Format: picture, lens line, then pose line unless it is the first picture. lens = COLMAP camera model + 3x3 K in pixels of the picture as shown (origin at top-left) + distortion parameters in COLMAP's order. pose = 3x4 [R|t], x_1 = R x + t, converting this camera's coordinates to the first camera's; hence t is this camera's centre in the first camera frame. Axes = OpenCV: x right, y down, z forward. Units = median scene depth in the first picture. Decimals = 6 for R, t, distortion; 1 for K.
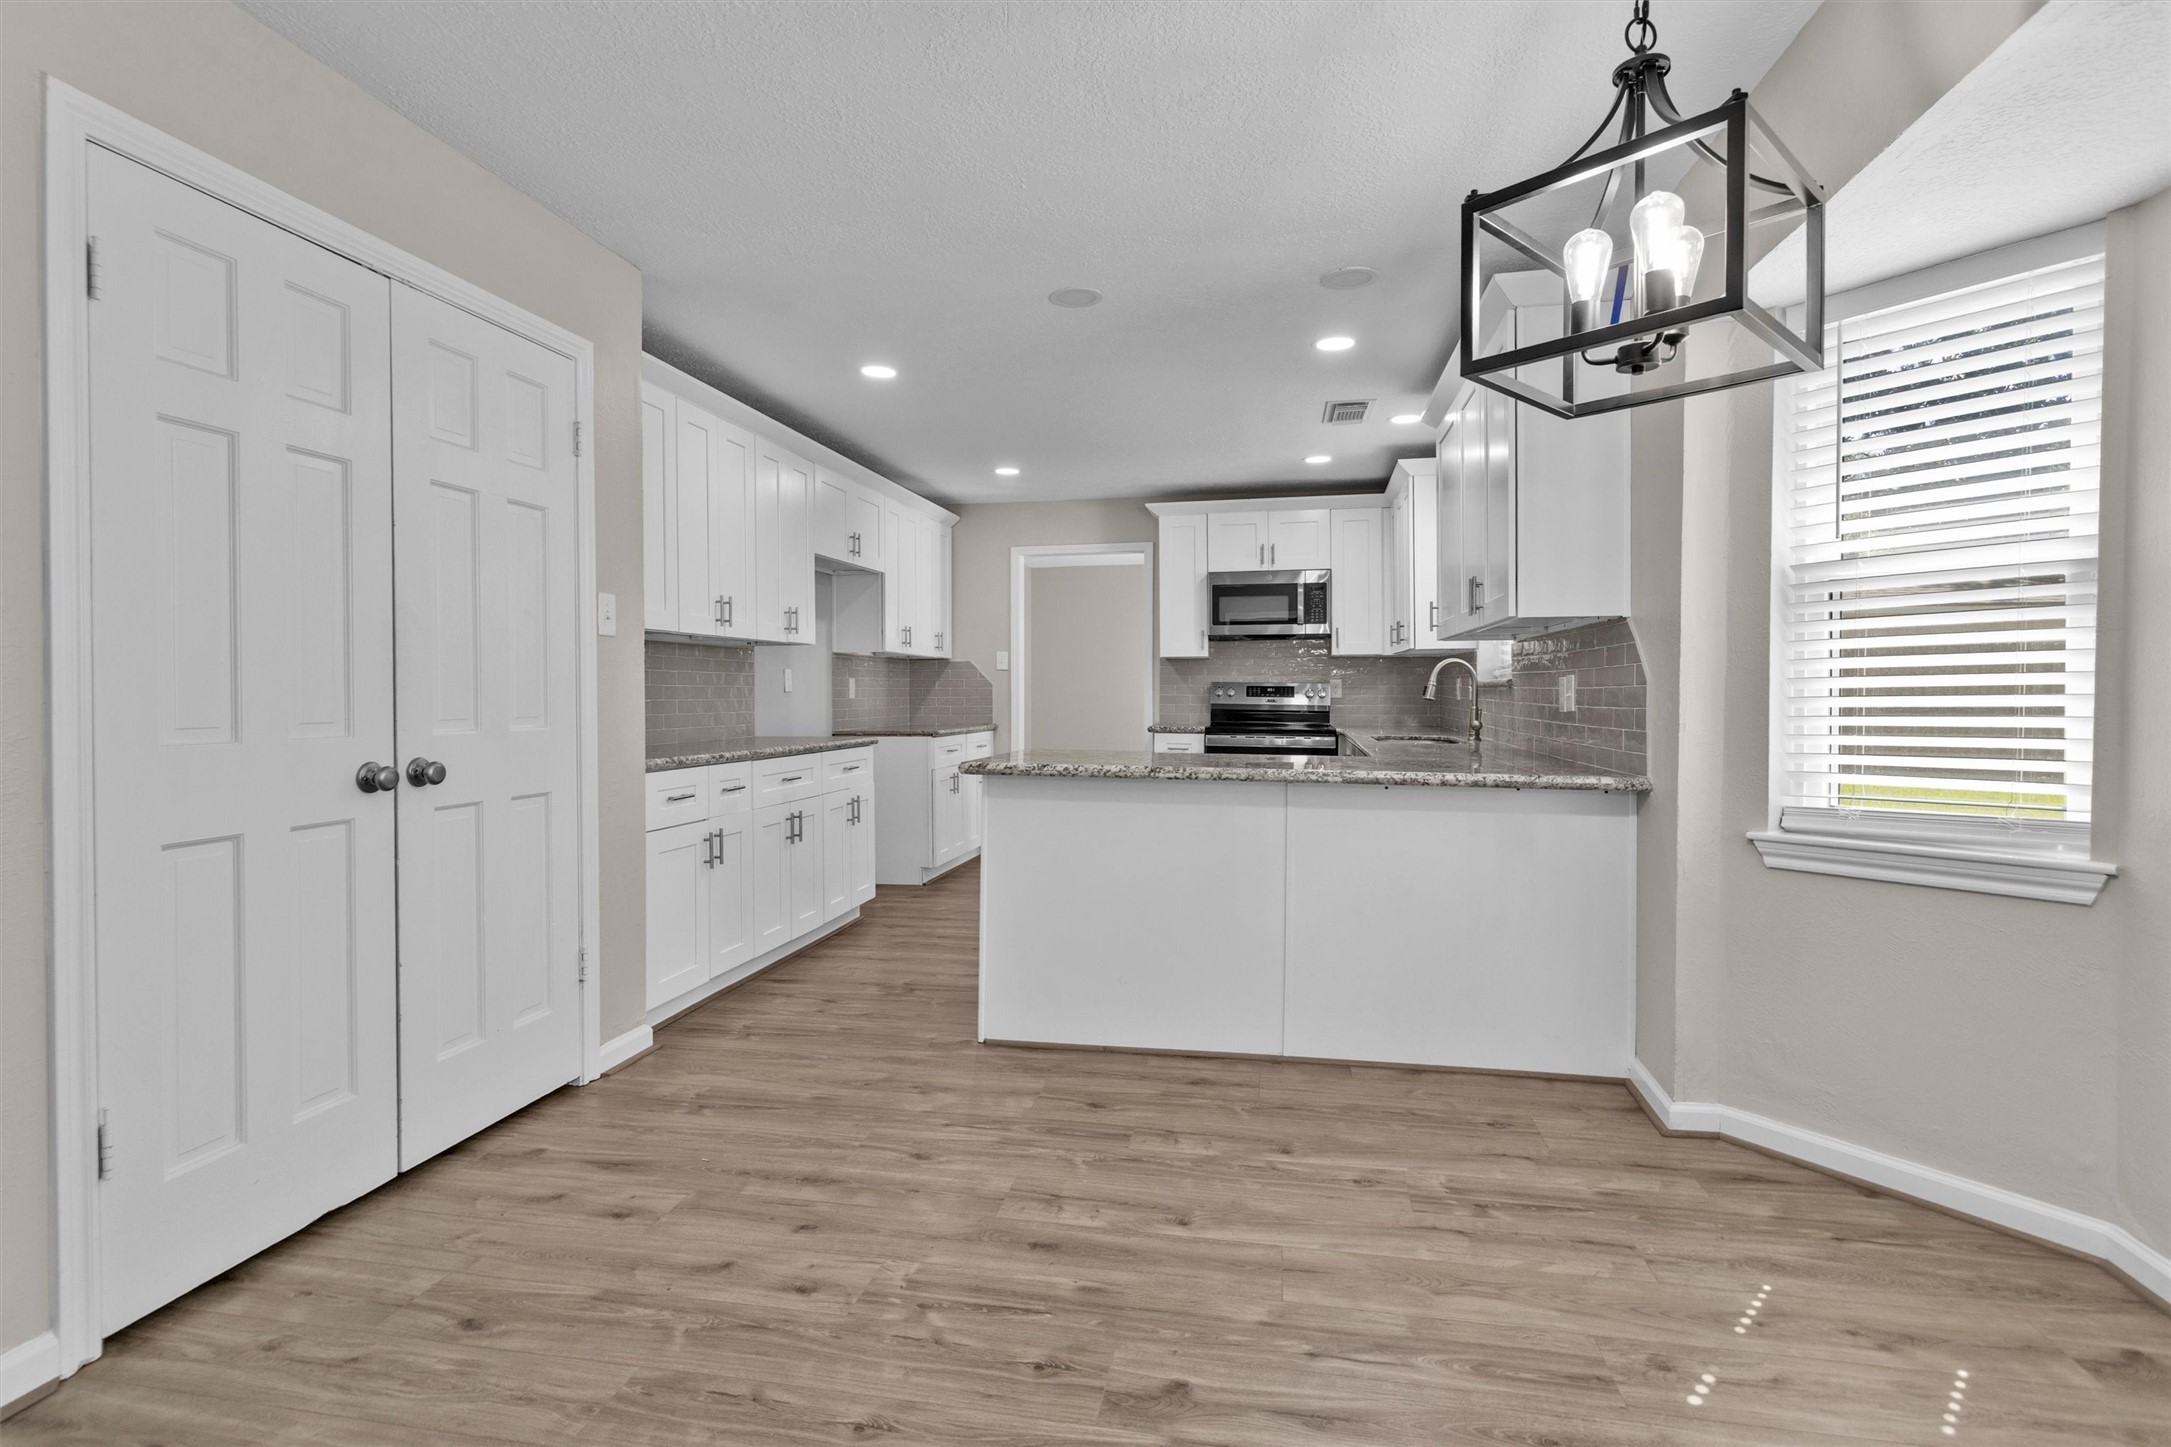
lens RADIAL K [[1030.8, 0, 1076.3], [0, 1030.8, 696.4], [0, 0, 1]] dist [0.001914, 0.001175]
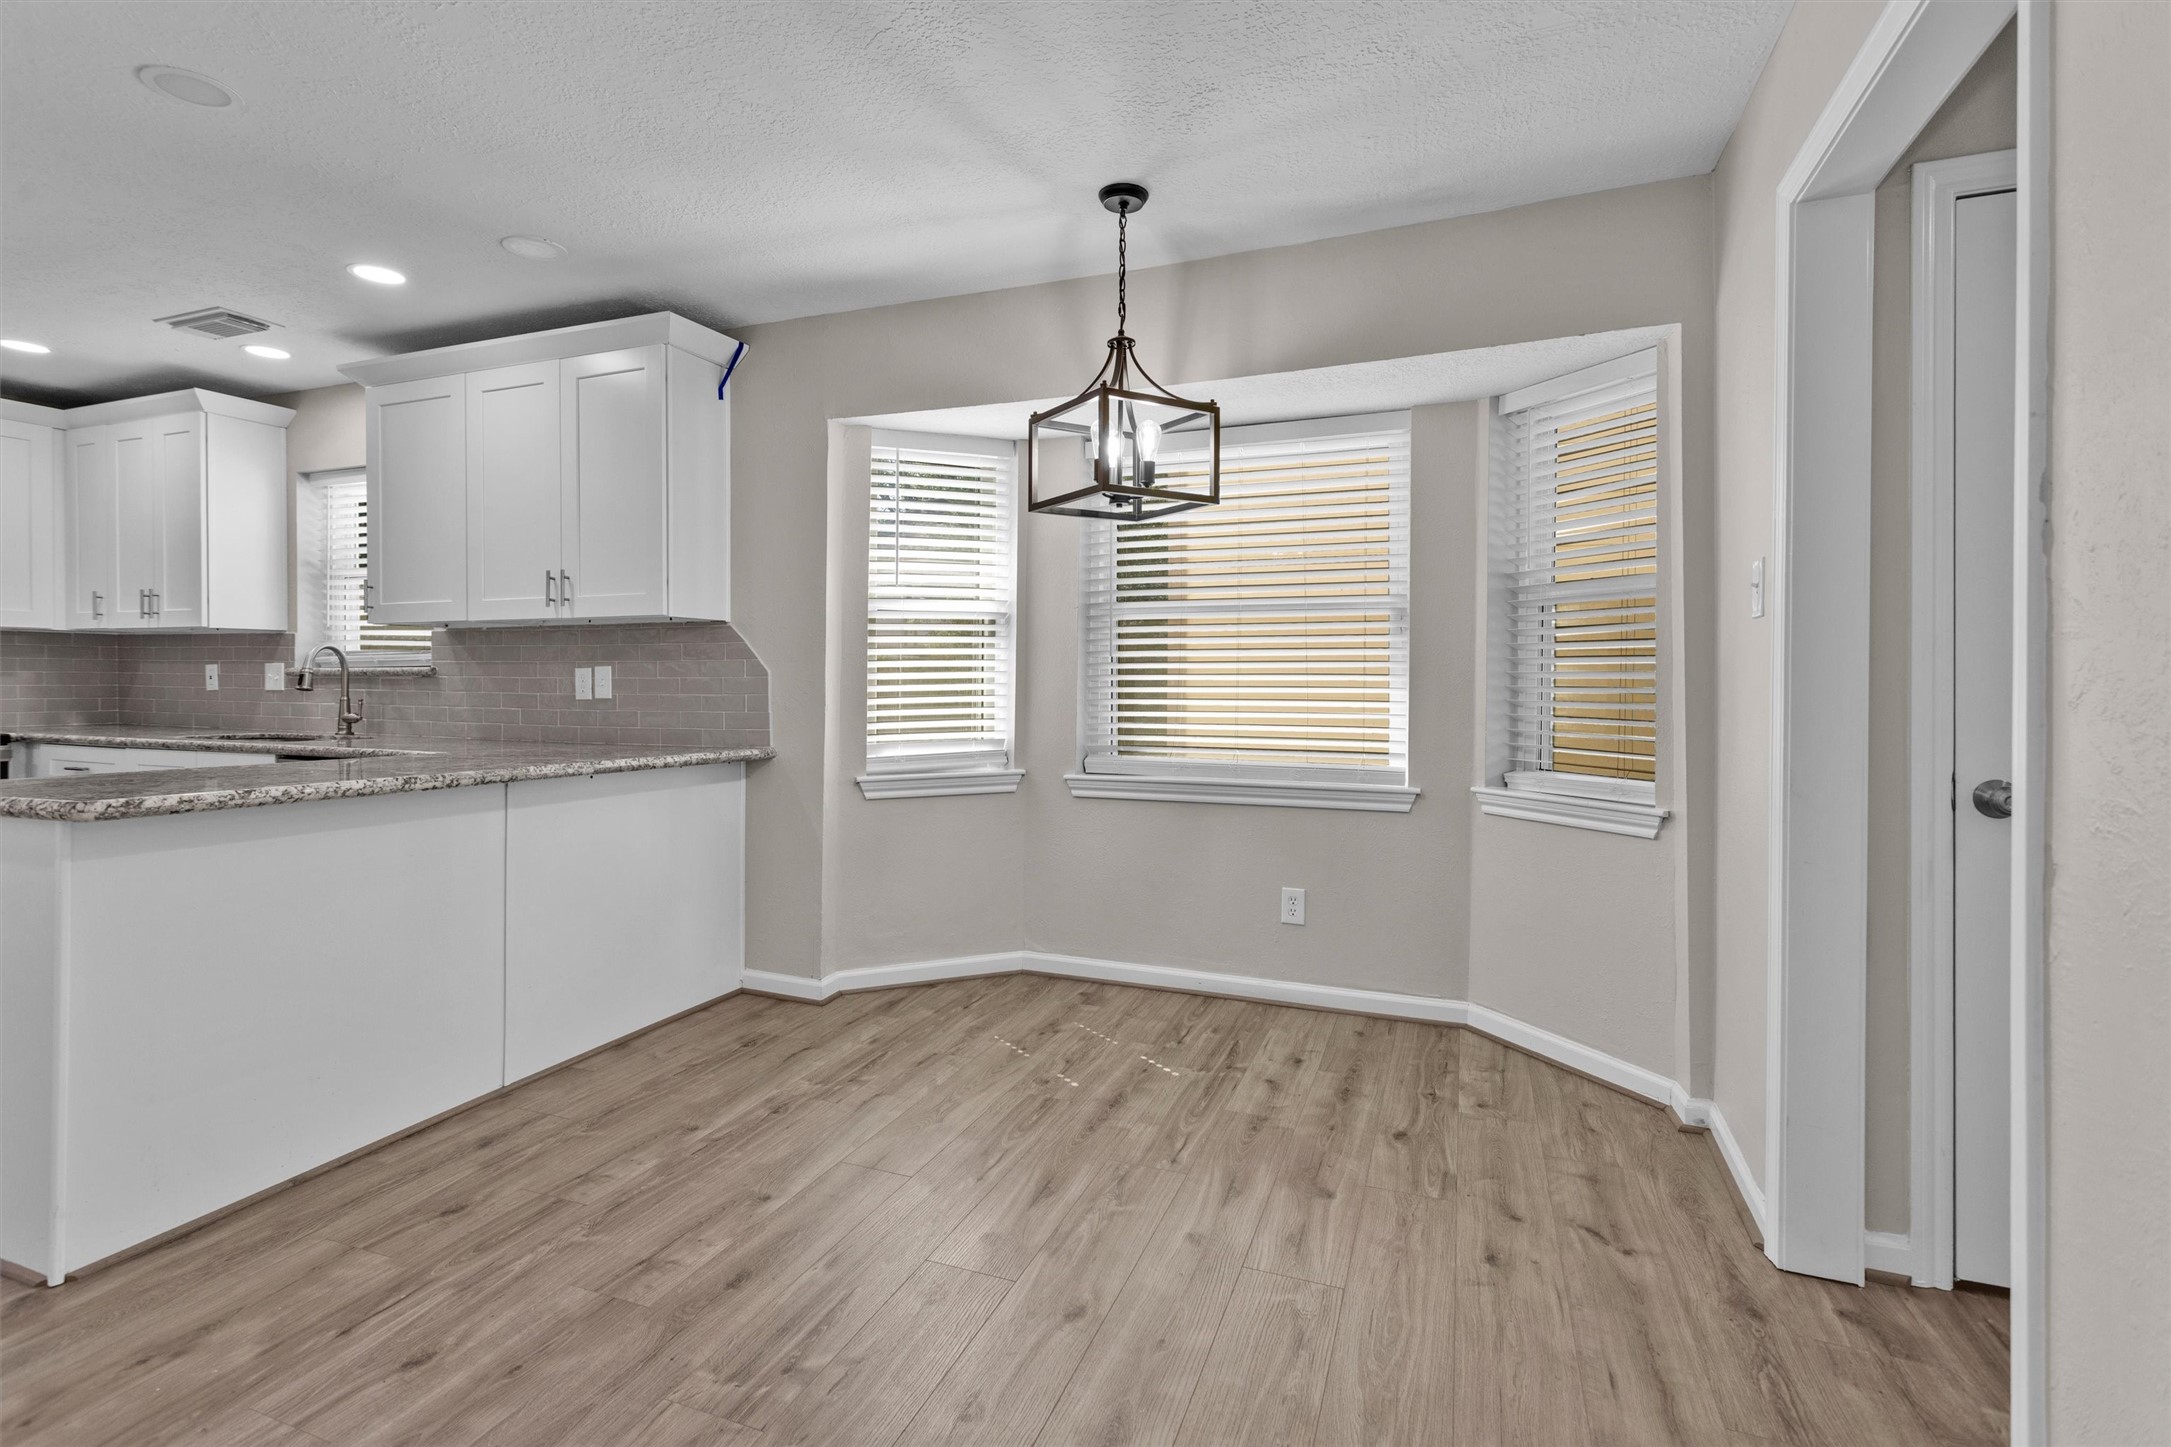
lens RADIAL K [[1030.8, 0, 1040.9], [0, 1030.8, 671.8], [0, 0, 1]] dist [0.001914, 0.001175]
pose [[0.200330, 0.009083, 0.979686, -0.613053], [0.002202, 0.999950, -0.009721, -0.003564], [-0.979726, 0.004105, 0.200300, 0.373634]]
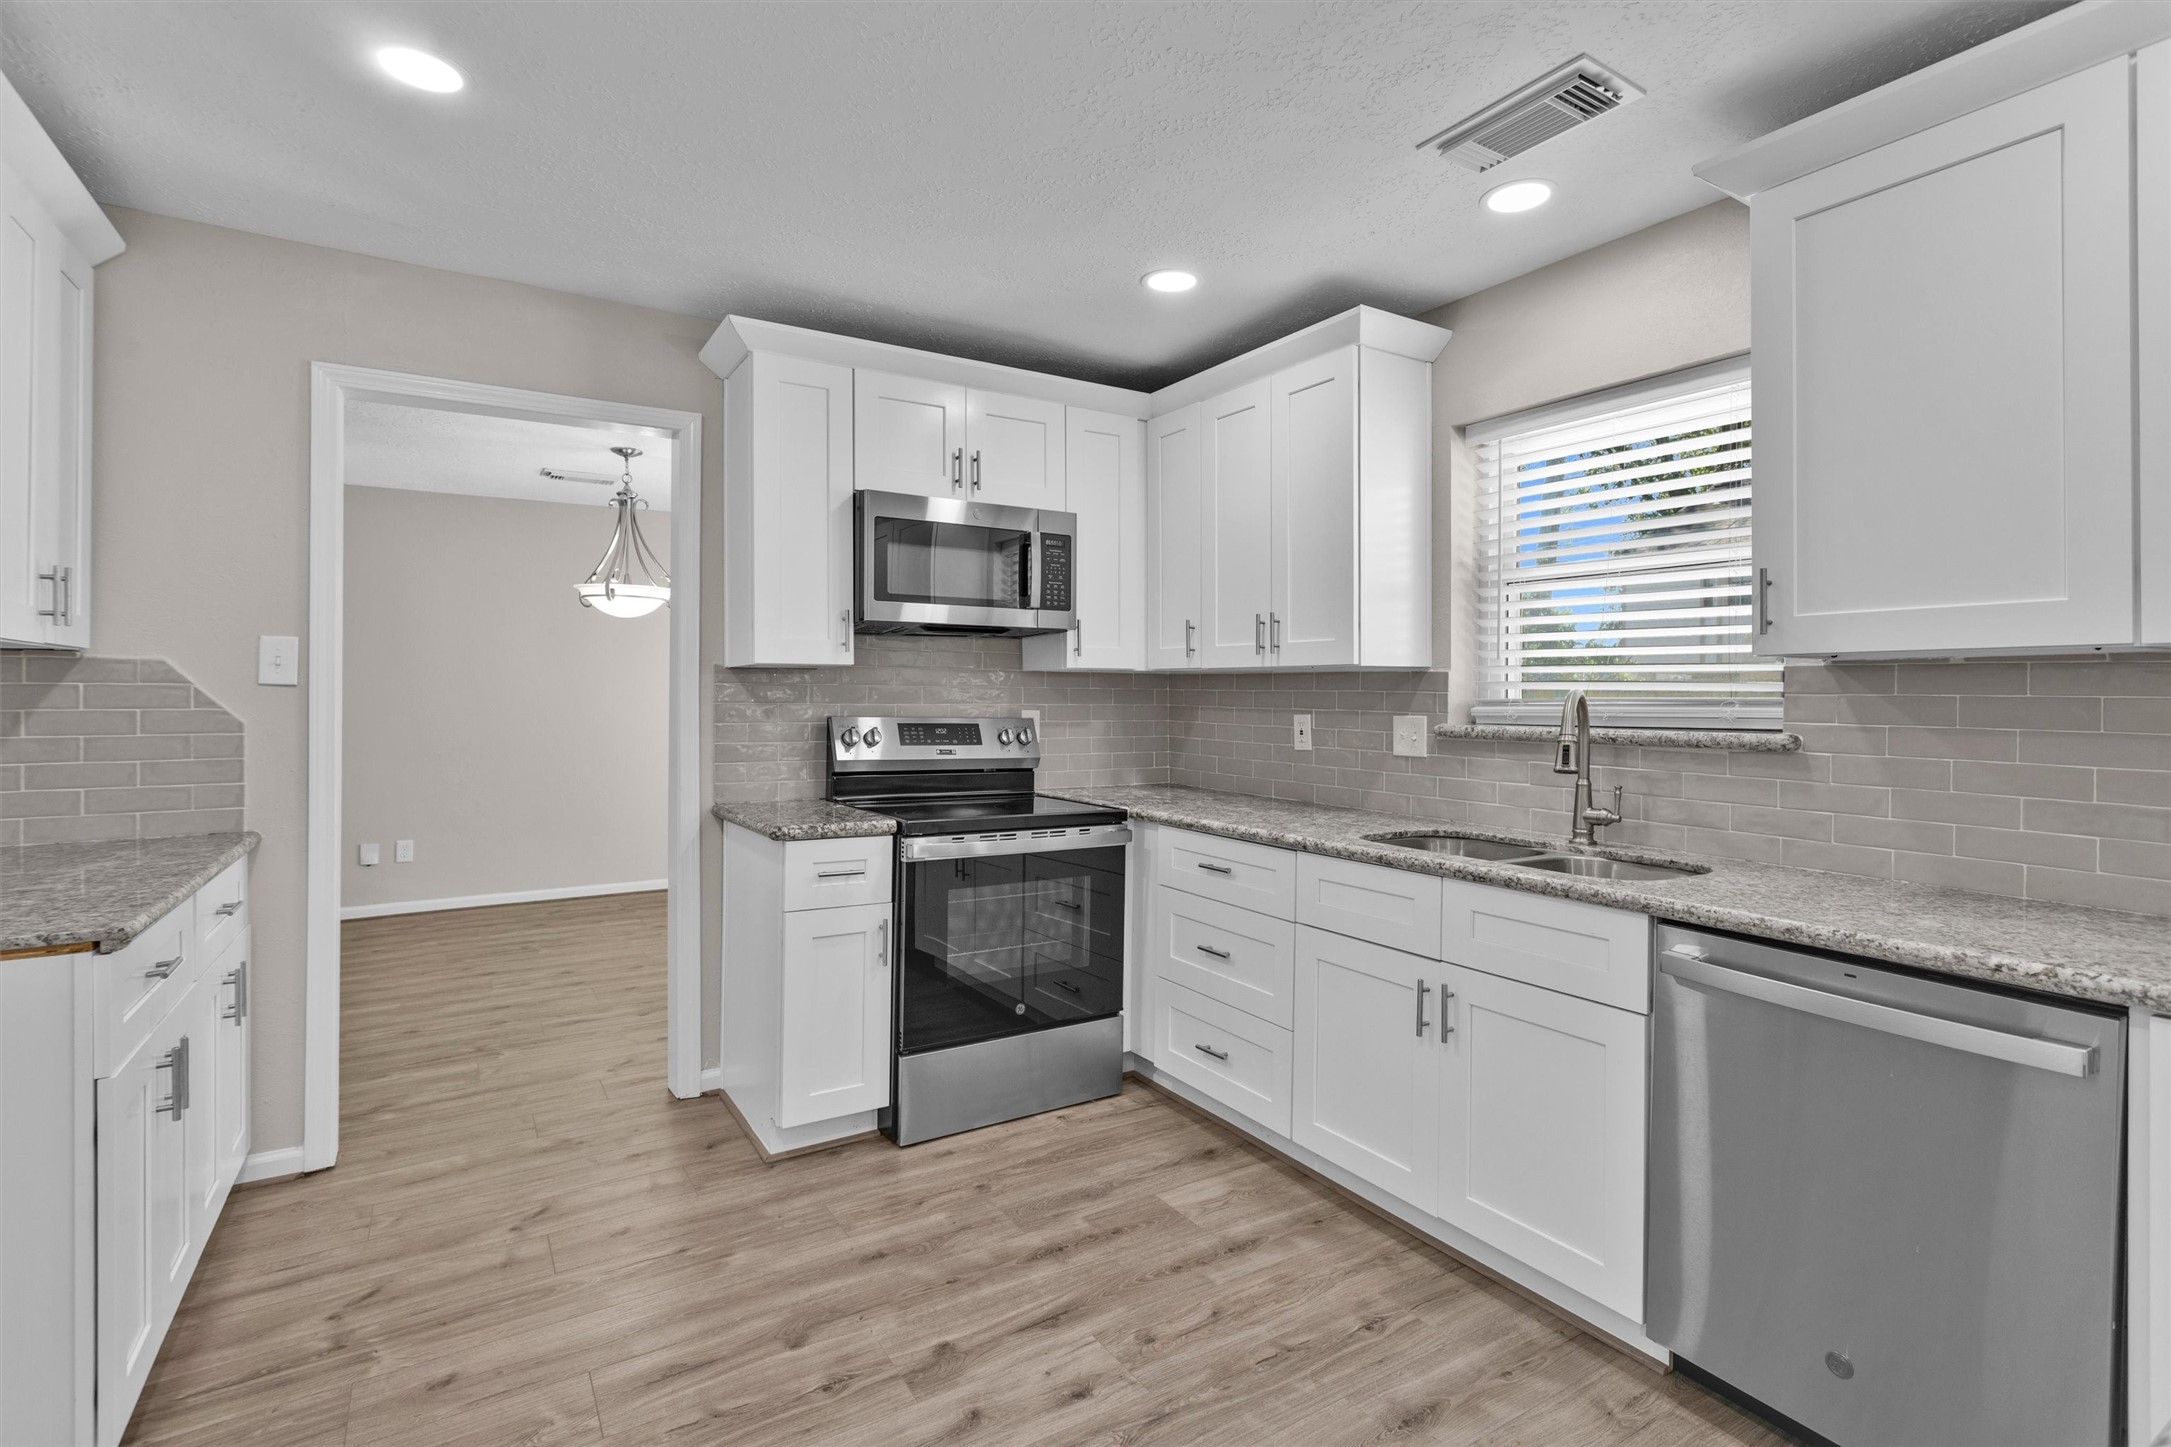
lens RADIAL K [[1030.8, 0, 1062.0], [0, 1030.8, 675.5], [0, 0, 1]] dist [0.001914, 0.001175]
pose [[0.741804, 0.018147, 0.670371, -0.272872], [-0.002200, 0.999694, -0.024627, -0.050451], [-0.670613, 0.016794, 0.741617, 1.312919]]
